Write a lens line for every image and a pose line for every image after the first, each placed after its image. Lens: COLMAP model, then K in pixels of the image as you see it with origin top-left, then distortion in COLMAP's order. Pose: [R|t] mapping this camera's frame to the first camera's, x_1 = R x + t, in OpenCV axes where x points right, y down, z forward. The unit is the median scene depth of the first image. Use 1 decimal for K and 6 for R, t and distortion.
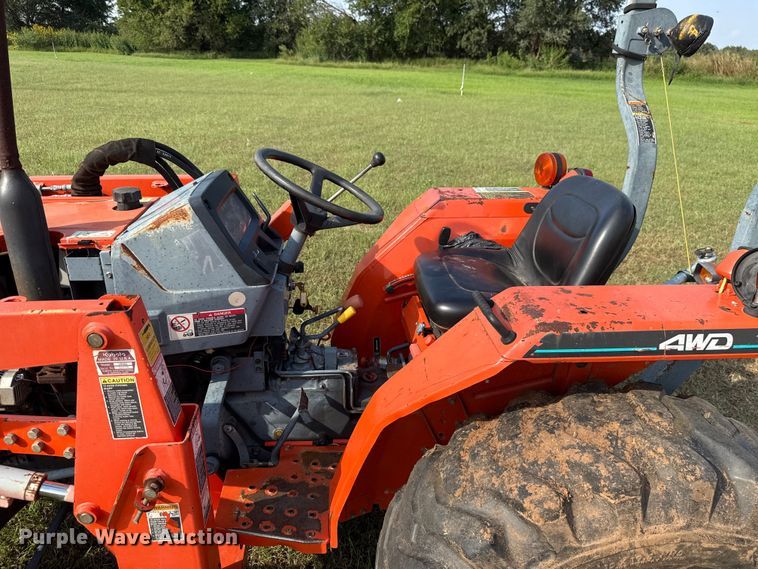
lens RADIAL K [[540.9, 0, 378.6], [0, 540.9, 283.3], [0, 0, 1]] dist [0.027857, -0.037313]
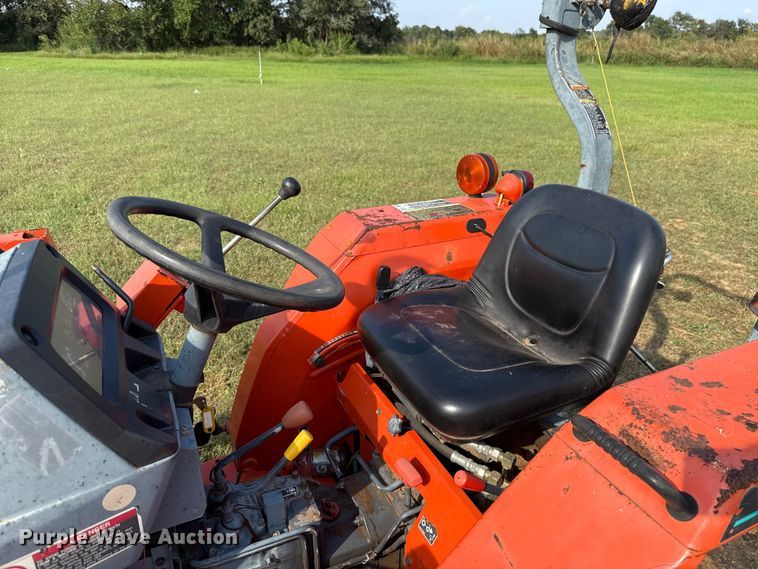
lens RADIAL K [[540.9, 0, 370.4], [0, 540.9, 269.5], [0, 0, 1]] dist [0.027857, -0.037313]
pose [[0.939559, -0.148325, 0.308593, -0.132491], [0.148929, 0.988609, 0.021737, -0.132008], [-0.308302, 0.025535, 0.950946, 0.342583]]
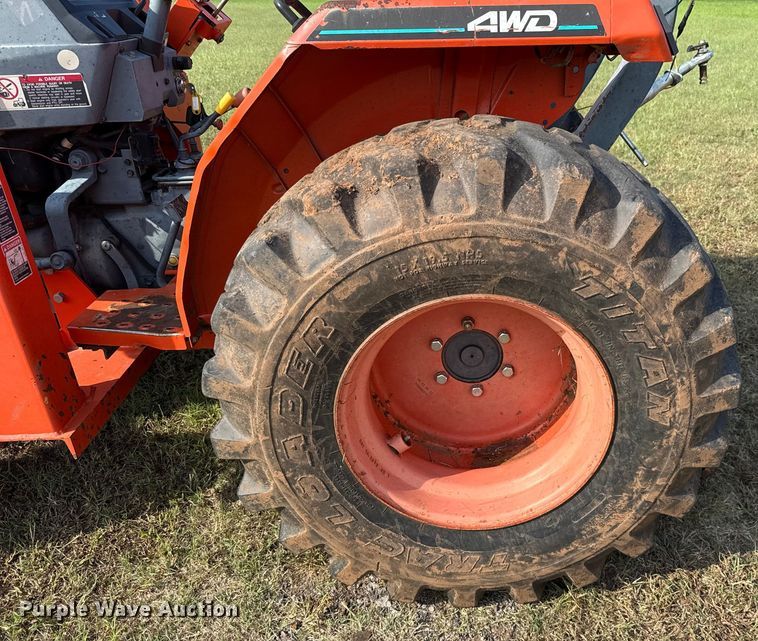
lens RADIAL K [[679.9, 0, 486.5], [0, 679.9, 362.5], [0, 0, 1]] dist [0.056817, -0.081234]
pose [[0.998549, -0.014265, -0.051936, 0.370408], [0.019607, 0.994401, 0.103841, 0.332342], [0.050164, -0.104709, 0.993237, -0.086008]]
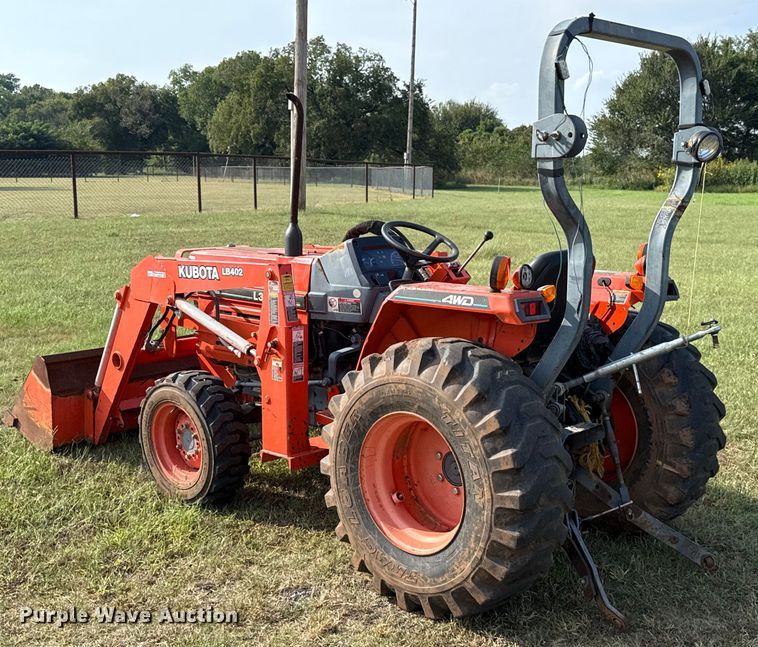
lens RADIAL K [[1040.8, 0, 379.0], [0, 1040.8, 326.4], [0, 0, 1]] dist [0.022502, 0.000000]
pose [[0.650995, 0.080276, -0.754825, 2.002047], [-0.283833, 0.948004, -0.143970, 0.505594], [0.704020, 0.307968, 0.639931, -0.959596]]
